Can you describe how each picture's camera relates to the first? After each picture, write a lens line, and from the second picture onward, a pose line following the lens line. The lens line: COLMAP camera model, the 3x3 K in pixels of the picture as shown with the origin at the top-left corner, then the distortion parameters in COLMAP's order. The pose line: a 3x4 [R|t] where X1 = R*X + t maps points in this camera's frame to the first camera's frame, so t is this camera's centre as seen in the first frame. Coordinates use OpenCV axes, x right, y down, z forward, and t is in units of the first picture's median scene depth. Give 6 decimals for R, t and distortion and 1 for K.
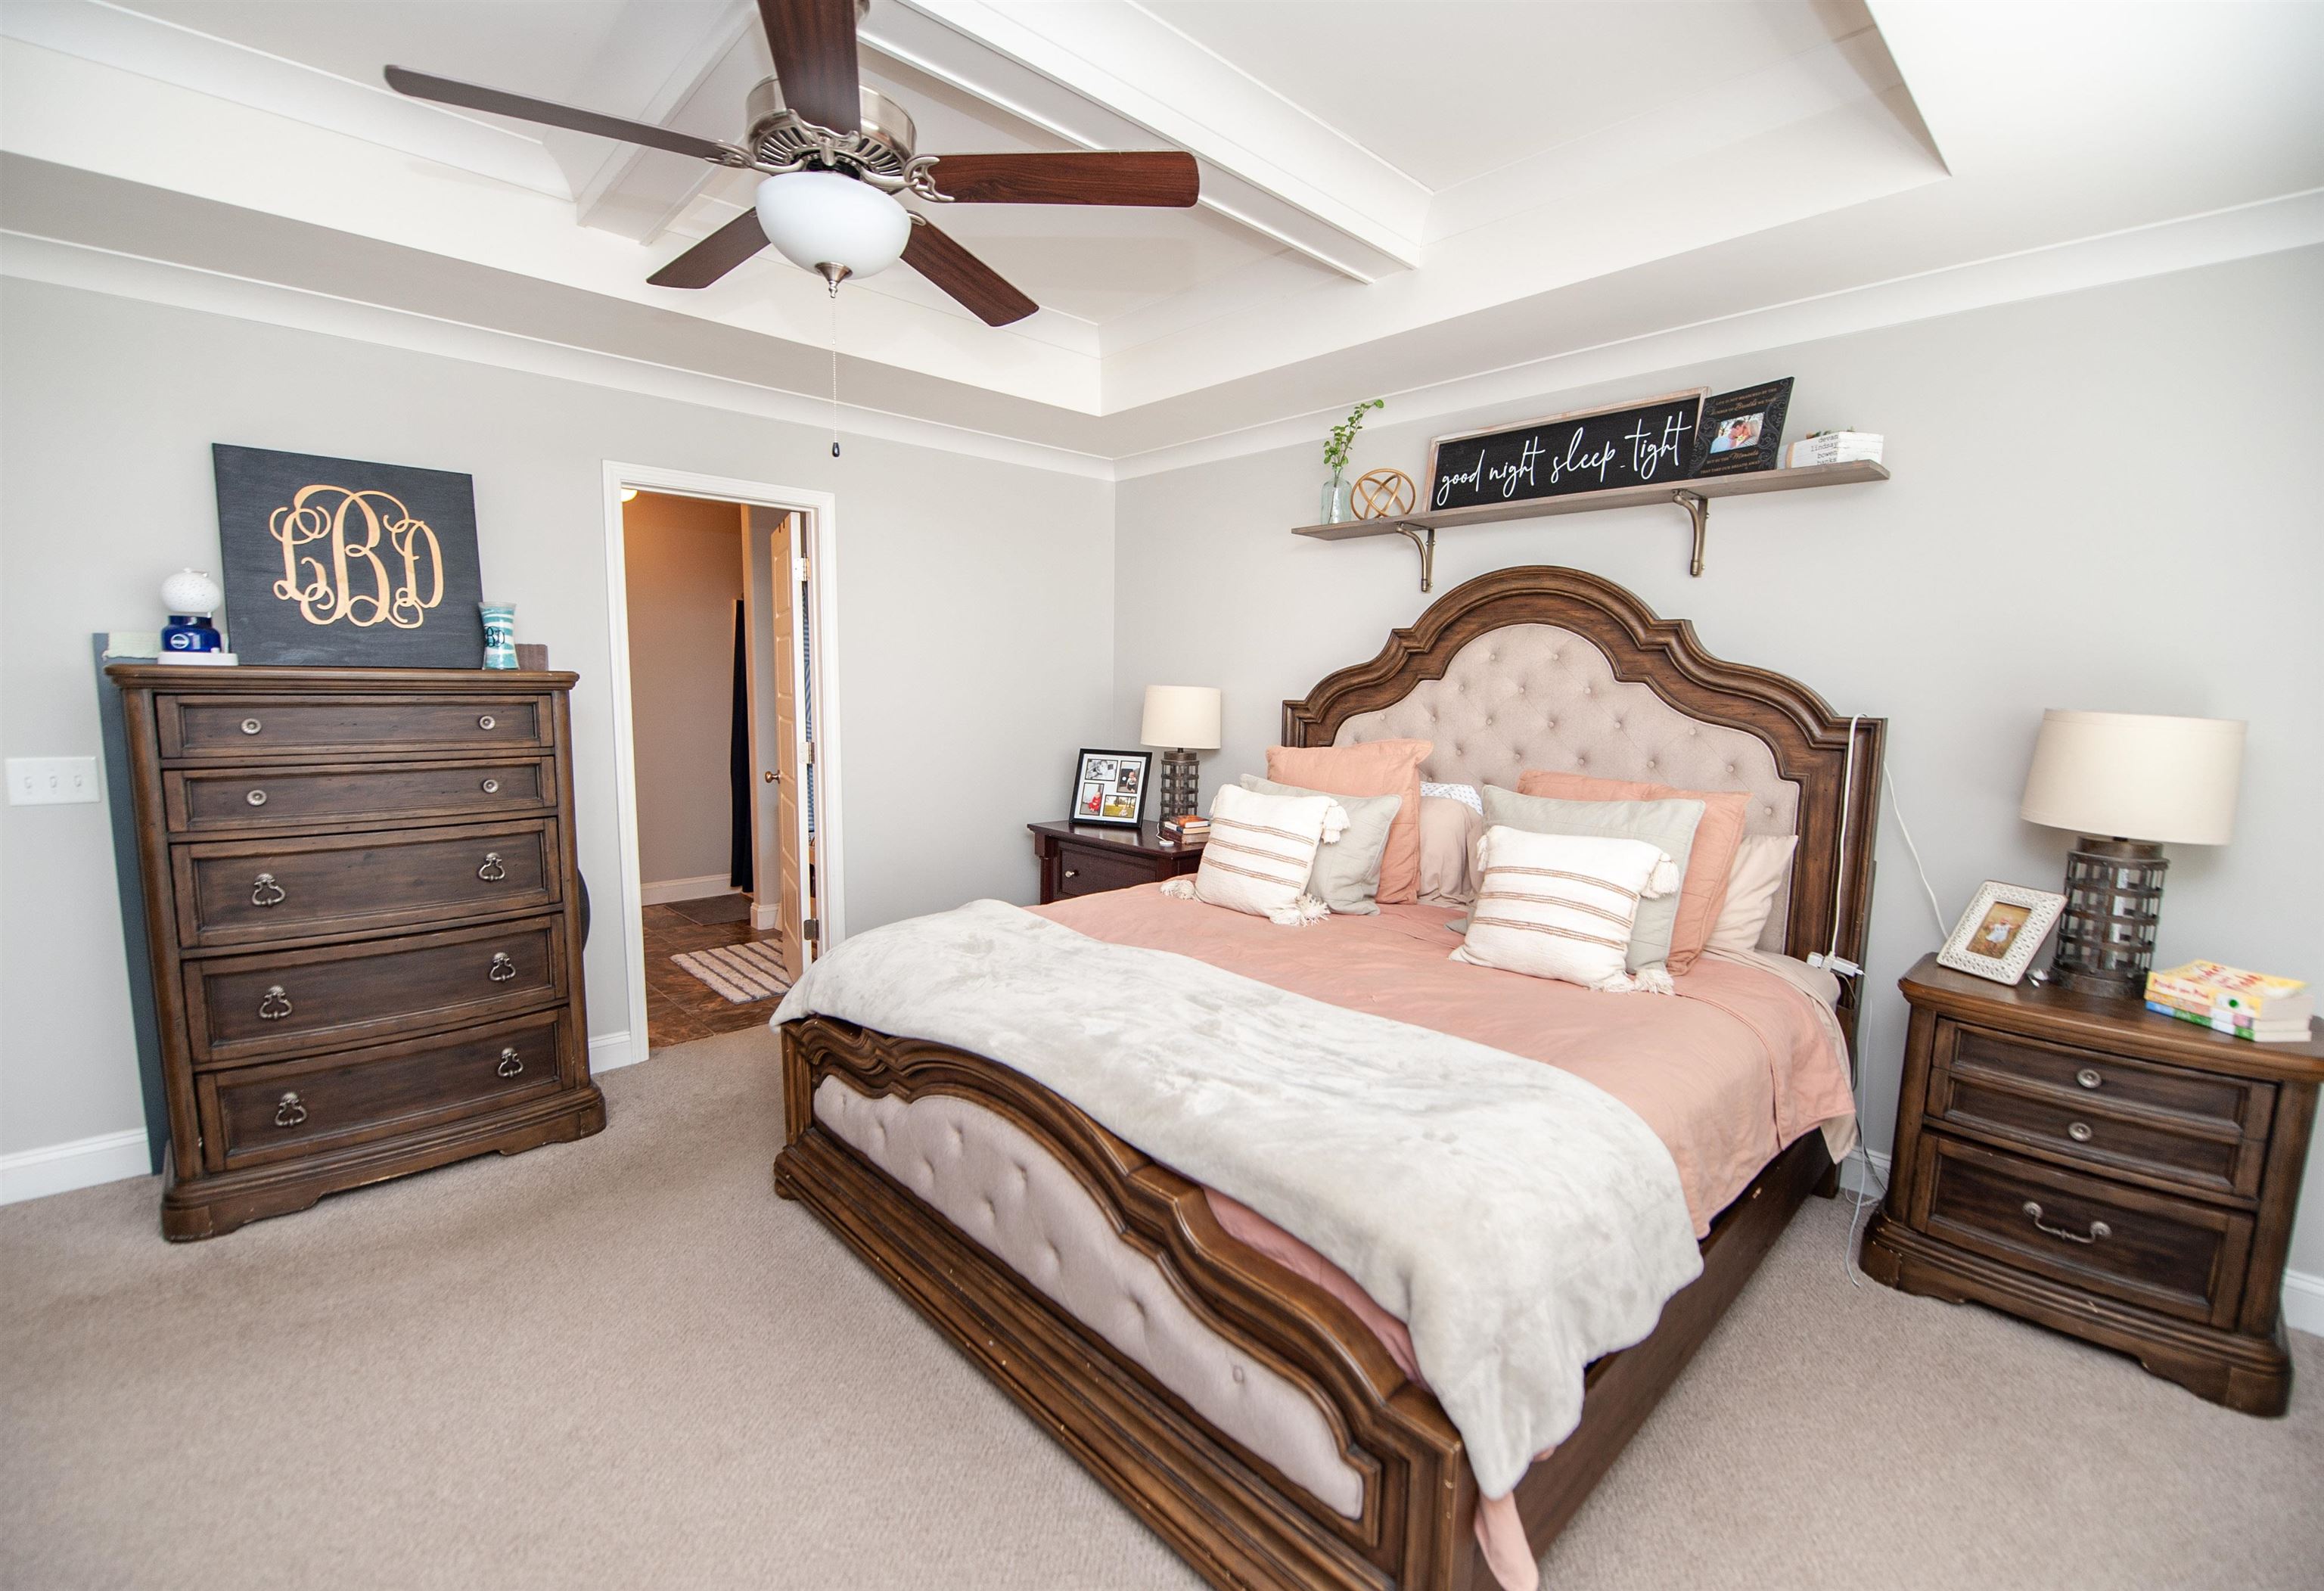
lens RADIAL K [[984.1, 0, 1170.2], [0, 984.1, 798.8], [0, 0, 1]] dist [-0.022747, -0.000173]
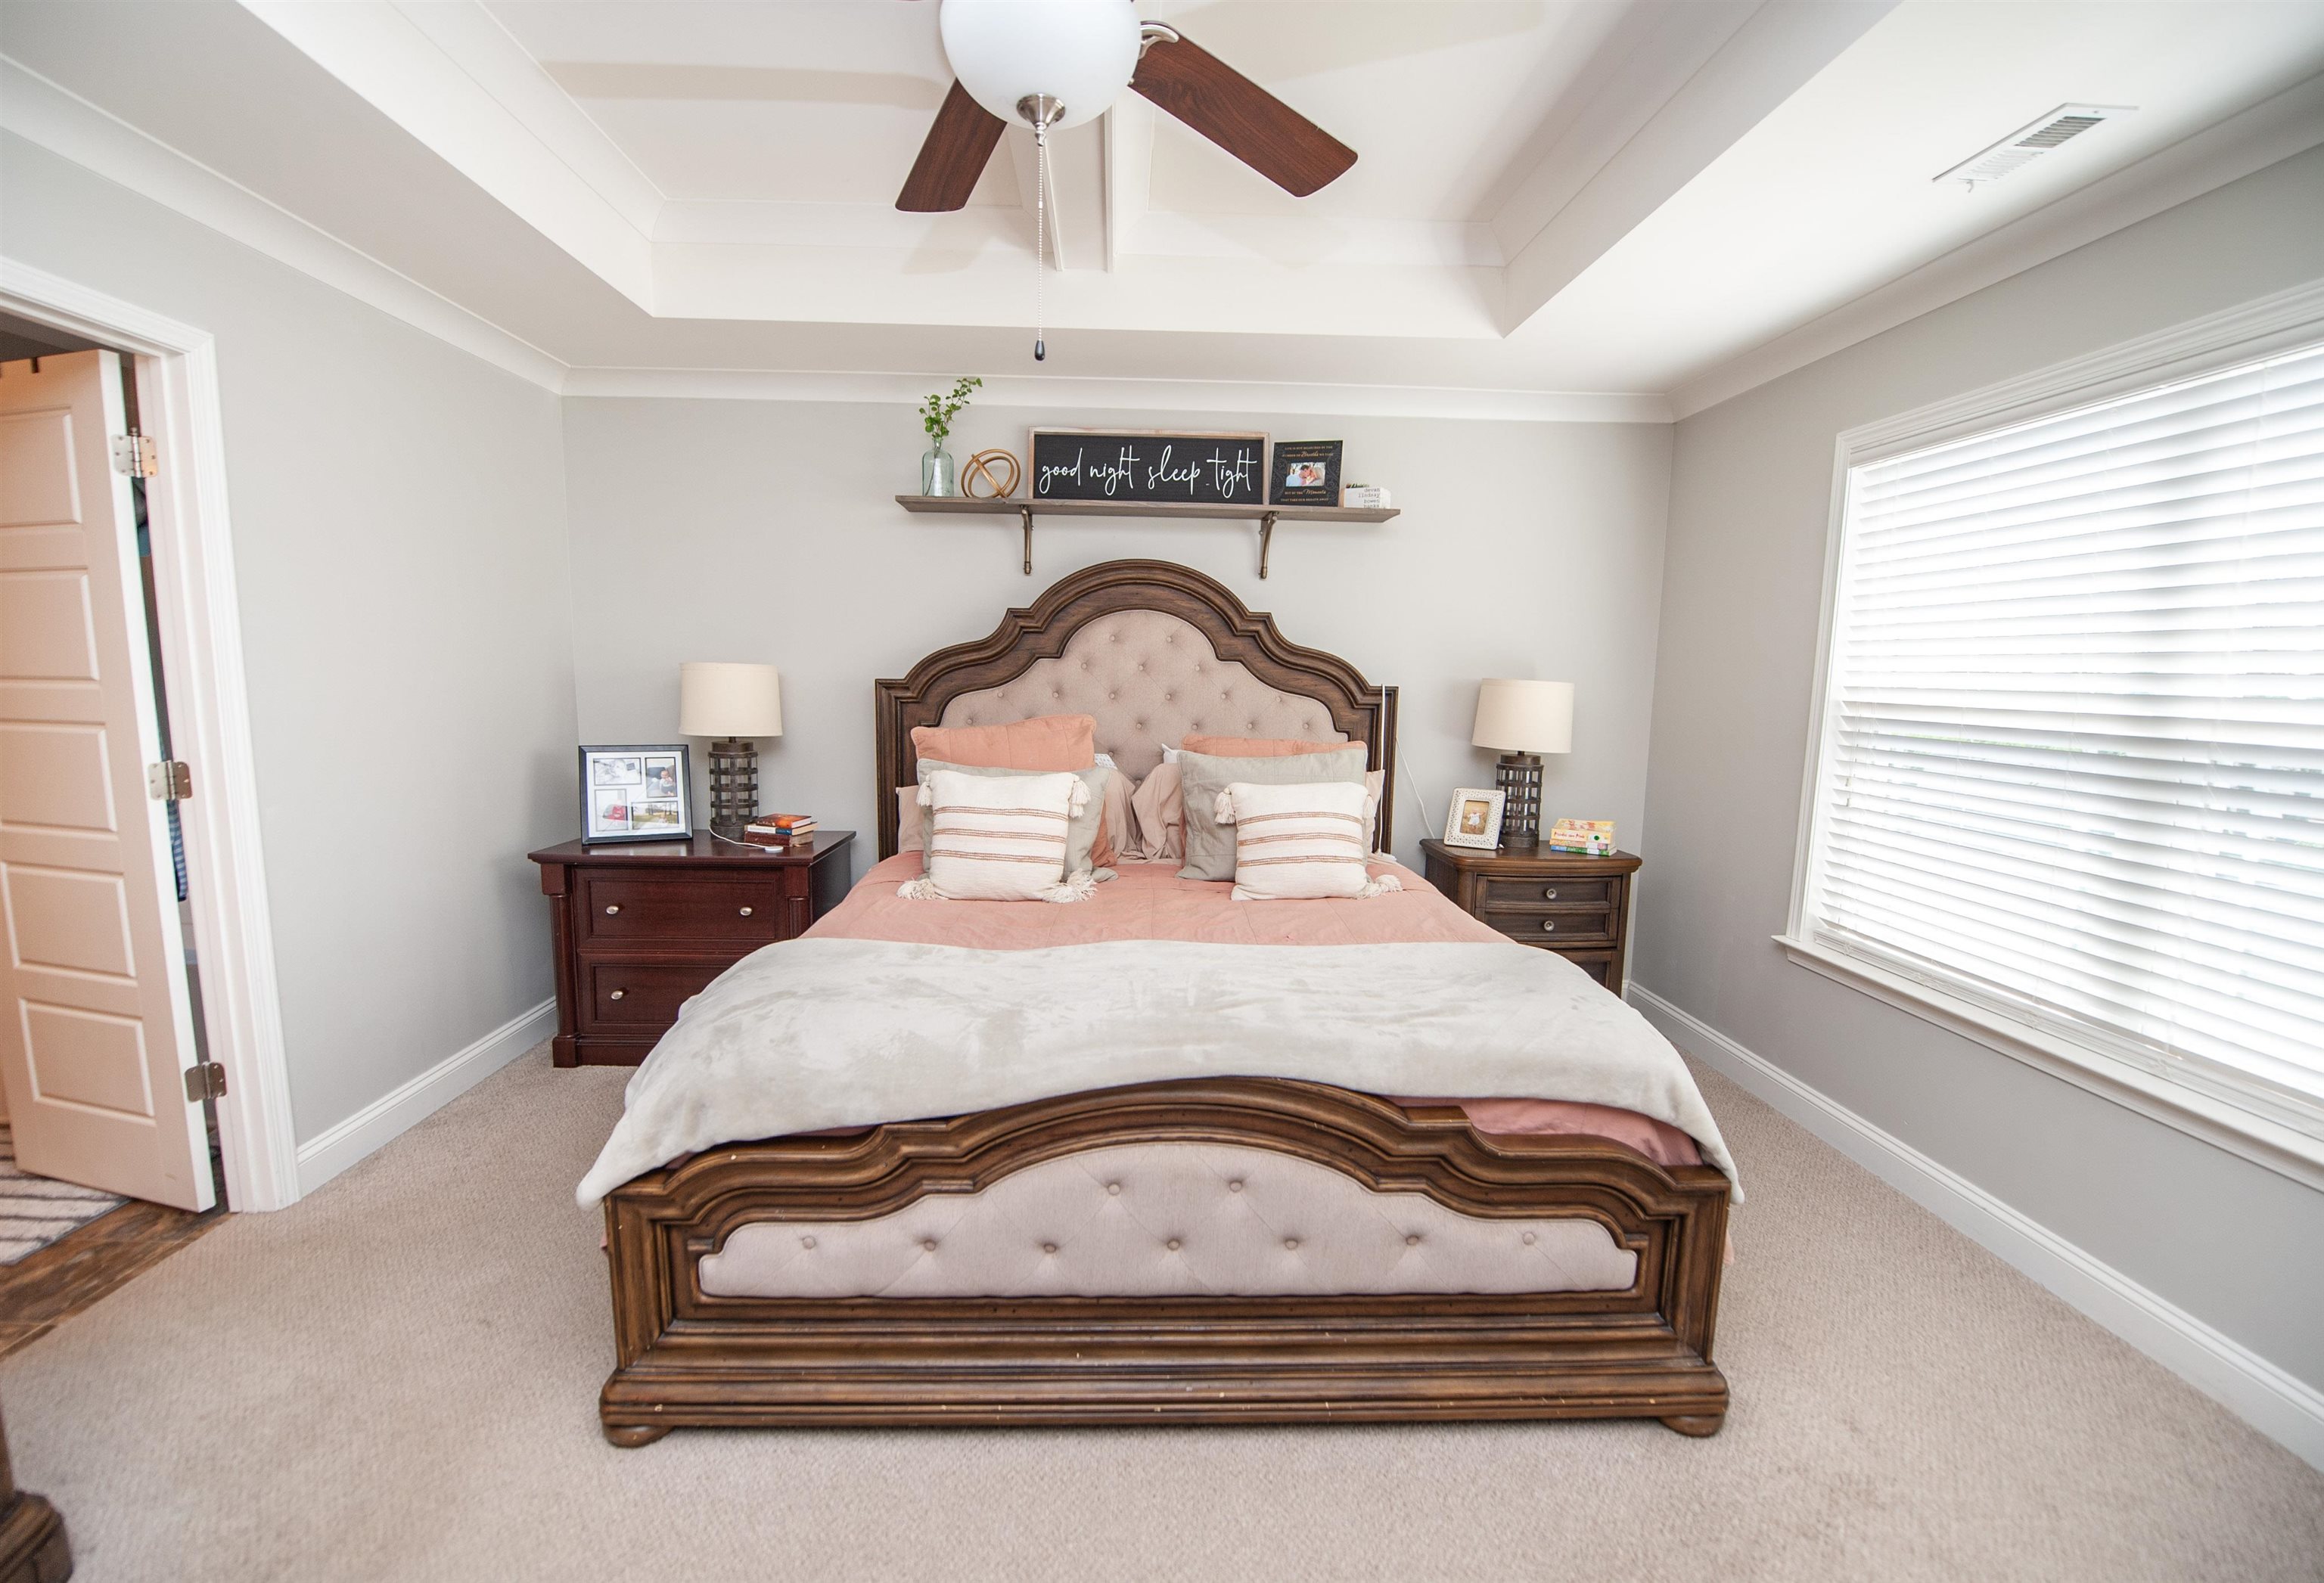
lens RADIAL K [[946.8, 0, 1166.6], [0, 946.8, 793.6], [0, 0, 1]] dist [-0.019312, -0.000502]
pose [[0.659054, -0.099171, 0.745528, -0.499841], [0.081955, 0.994835, 0.059885, -0.030578], [-0.747617, 0.021632, 0.663778, 0.265543]]
